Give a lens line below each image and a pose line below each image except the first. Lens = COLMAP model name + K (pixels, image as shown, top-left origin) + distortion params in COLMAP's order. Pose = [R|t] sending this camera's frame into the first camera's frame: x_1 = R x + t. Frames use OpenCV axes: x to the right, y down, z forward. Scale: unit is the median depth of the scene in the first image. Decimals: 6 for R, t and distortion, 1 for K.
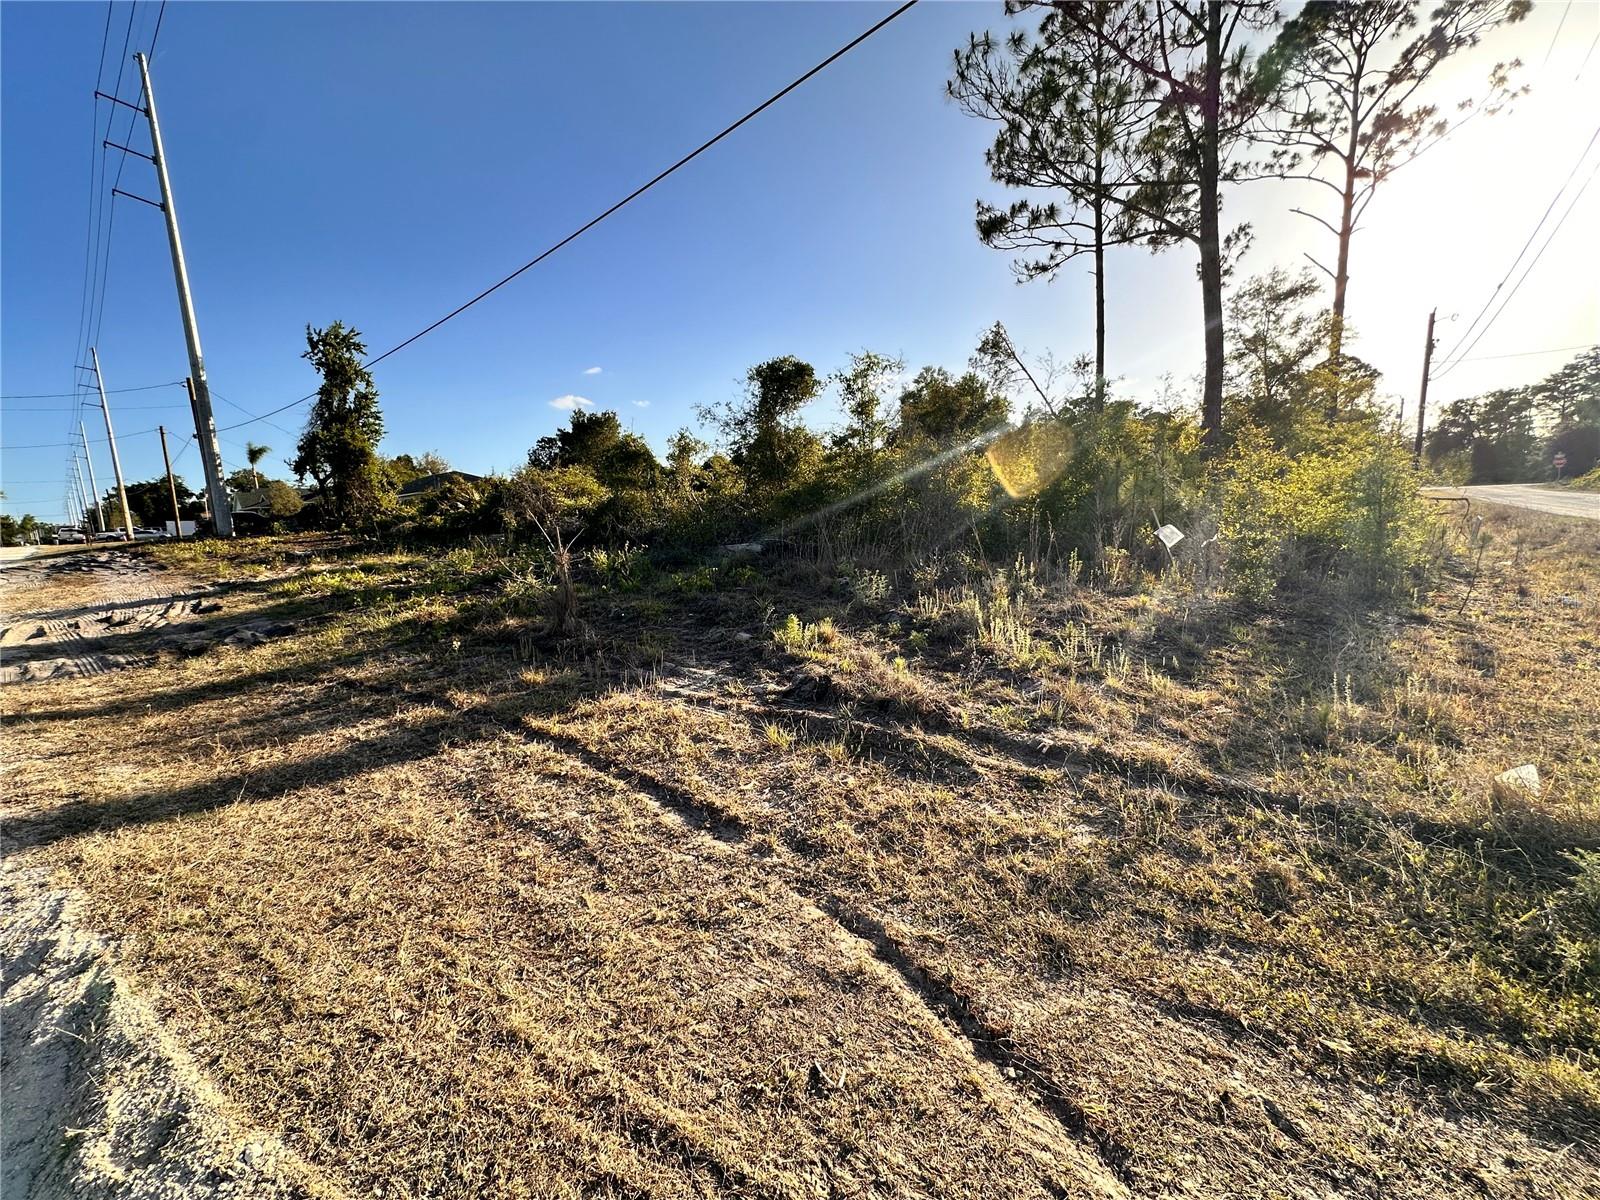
lens RADIAL K [[641.7, 0, 799.9], [0, 641.7, 597.9], [0, 0, 1]] dist [-0.000953, 0.000370]
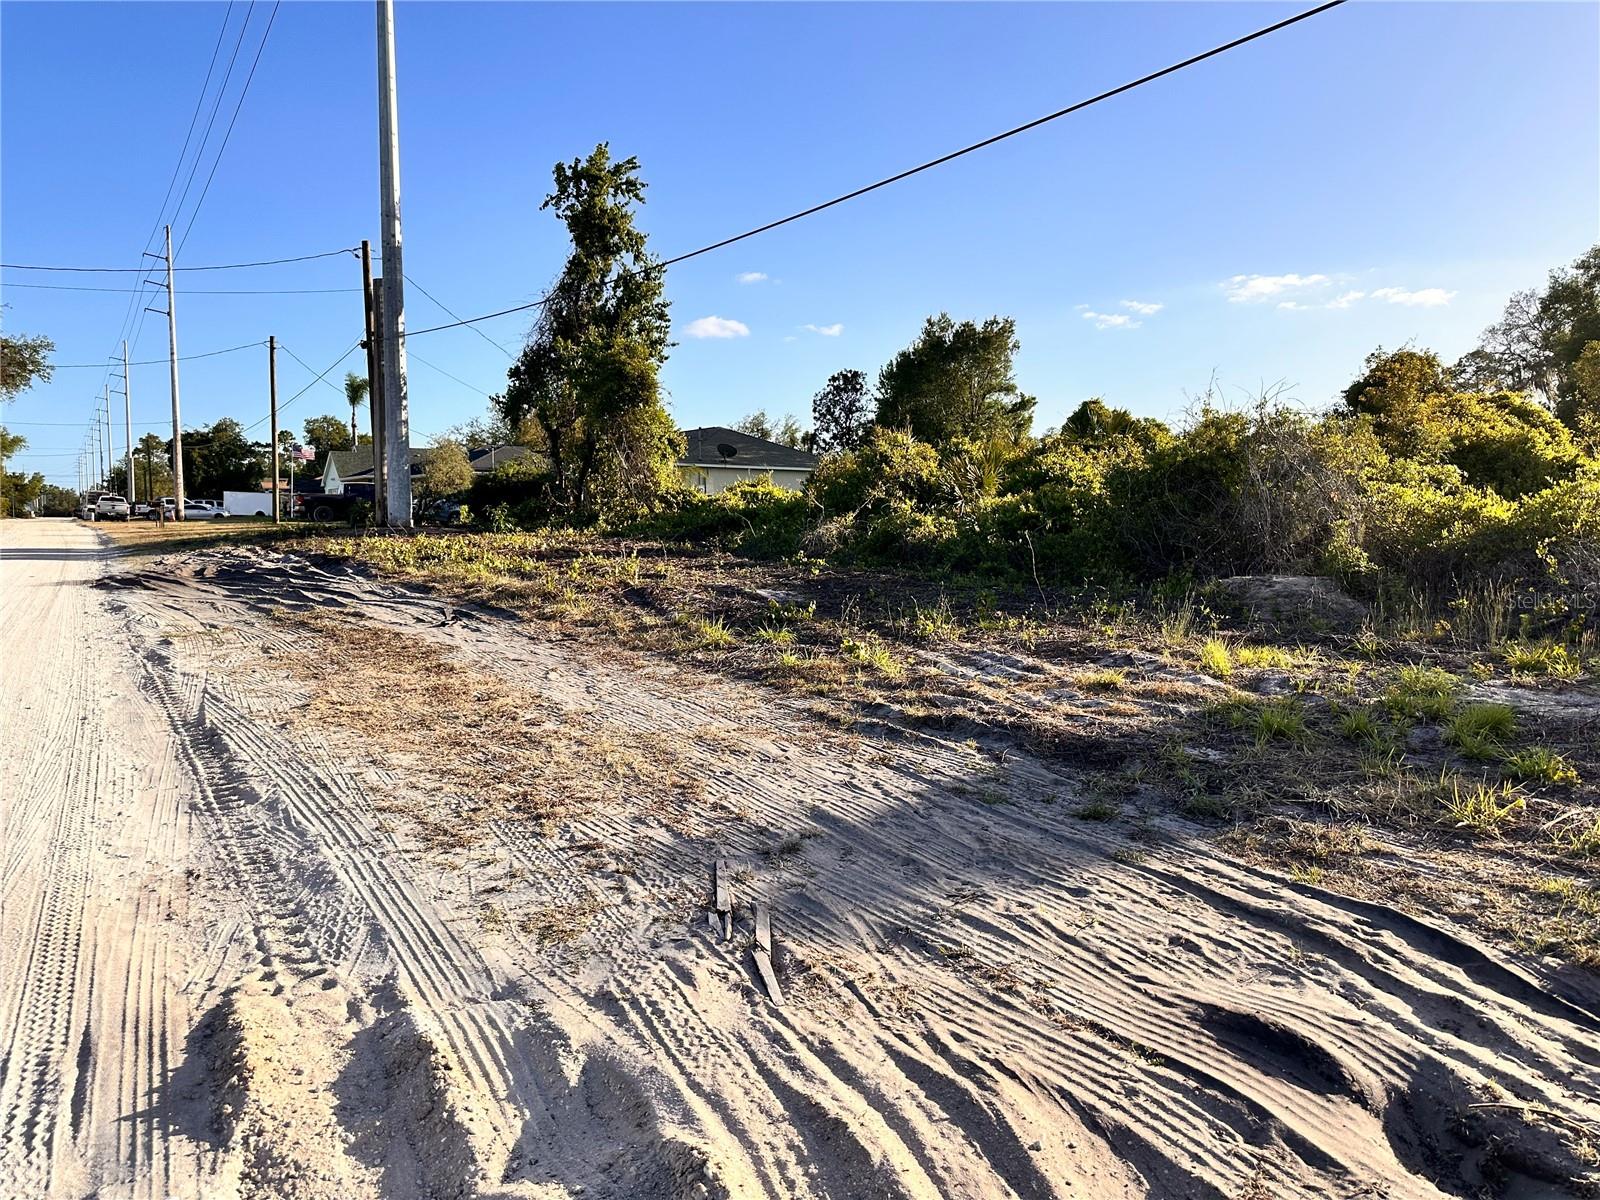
lens RADIAL K [[1126.2, 0, 800.0], [0, 1126.2, 600.0], [0, 0, 1]] dist [0.097842, -0.141893]
pose [[0.959375, 0.070448, -0.273196, -0.267561], [-0.086783, 0.995062, -0.048161, -0.015893], [0.268455, 0.069913, 0.960752, 0.150763]]
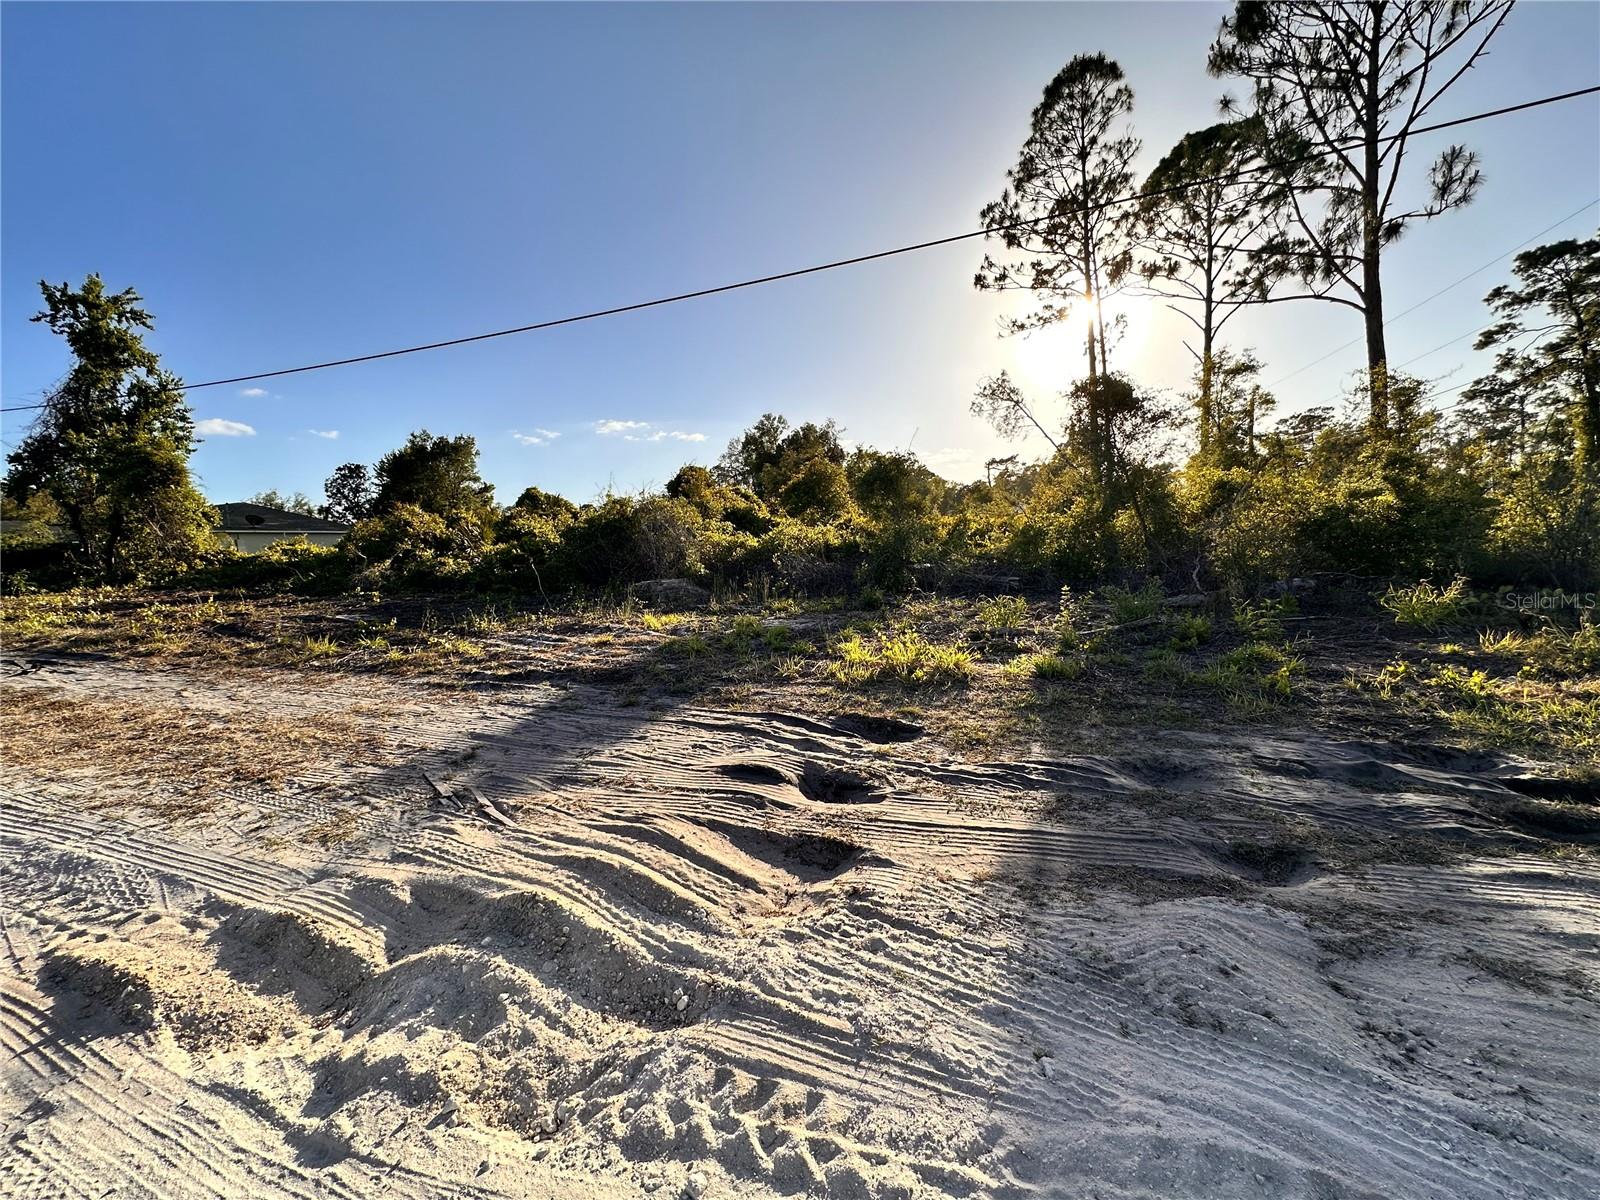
lens RADIAL K [[641.7, 0, 799.9], [0, 641.7, 597.9], [0, 0, 1]] dist [-0.000953, 0.000370]
pose [[0.931508, -0.027970, 0.362643, -0.285386], [0.053935, 0.996638, -0.061672, -0.013424], [-0.359699, 0.077007, 0.929885, 0.135848]]
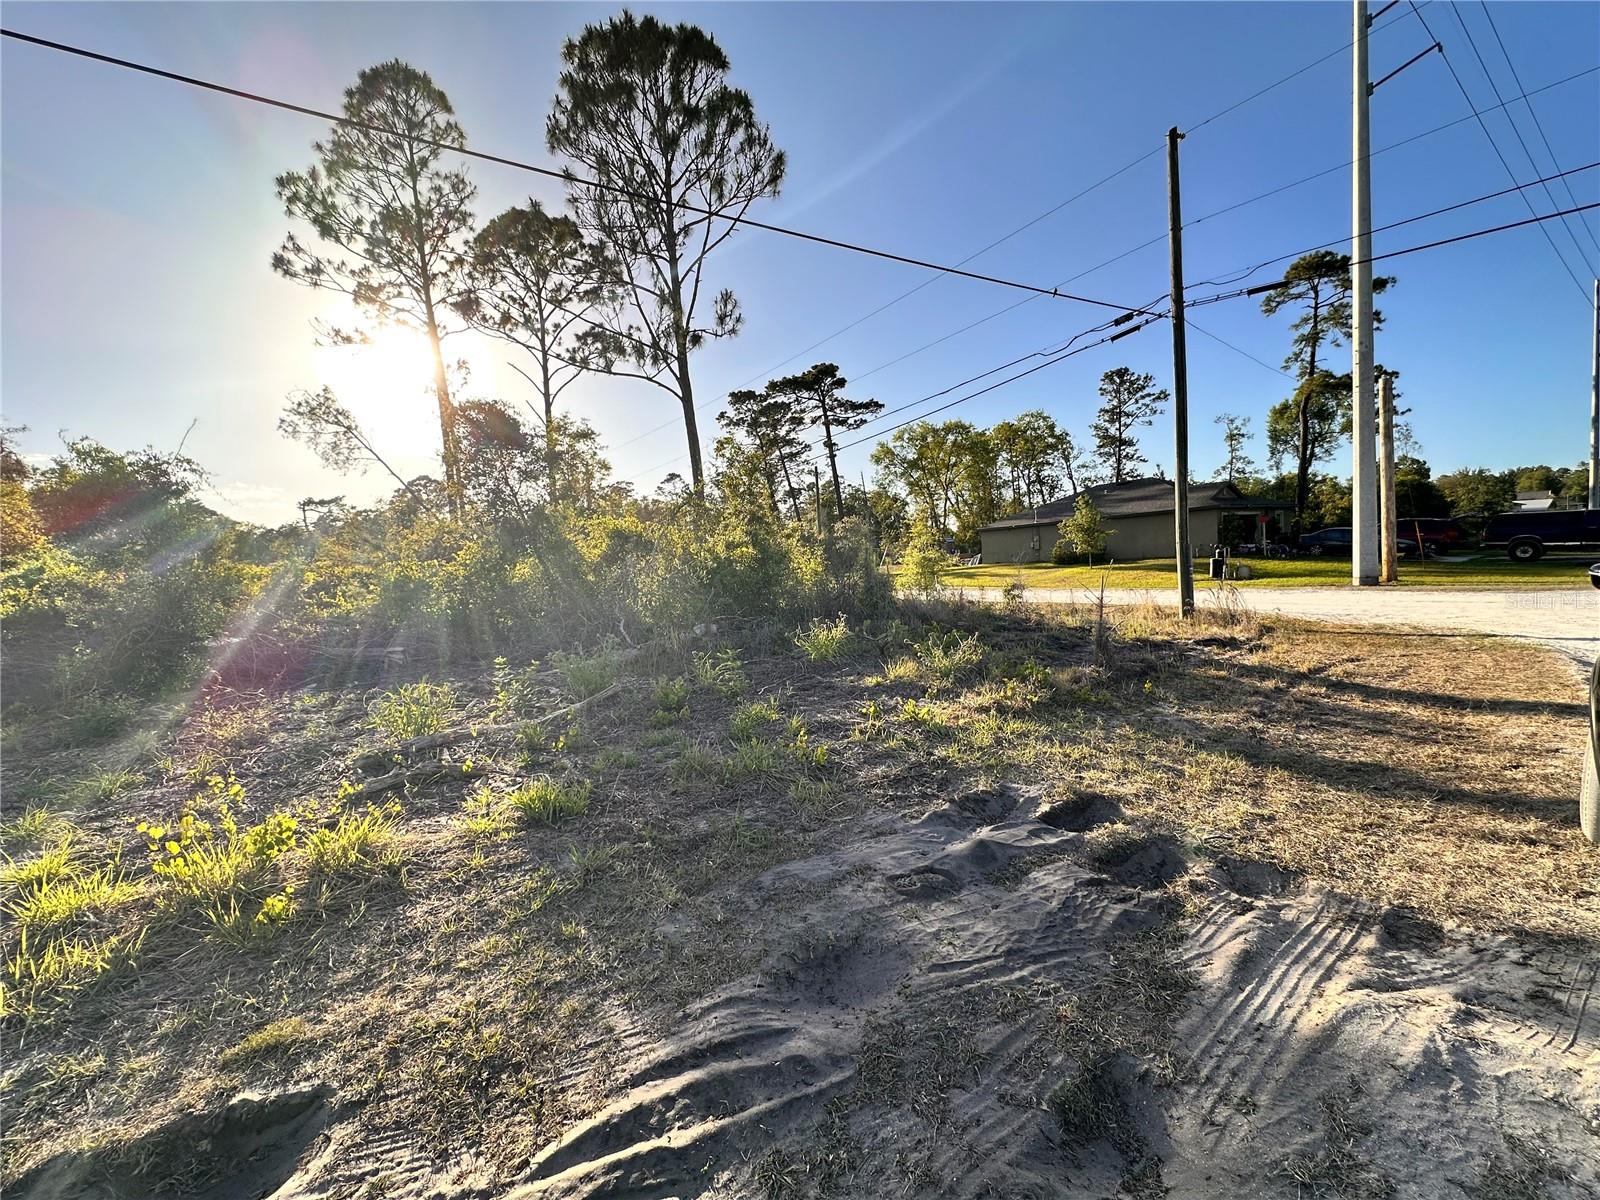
lens RADIAL K [[641.7, 0, 799.9], [0, 641.7, 597.9], [0, 0, 1]] dist [-0.000953, 0.000370]
pose [[0.254422, -0.024473, 0.966784, -0.254944], [0.181402, 0.983143, -0.022851, -0.023200], [-0.949928, 0.181191, 0.254572, 0.192583]]
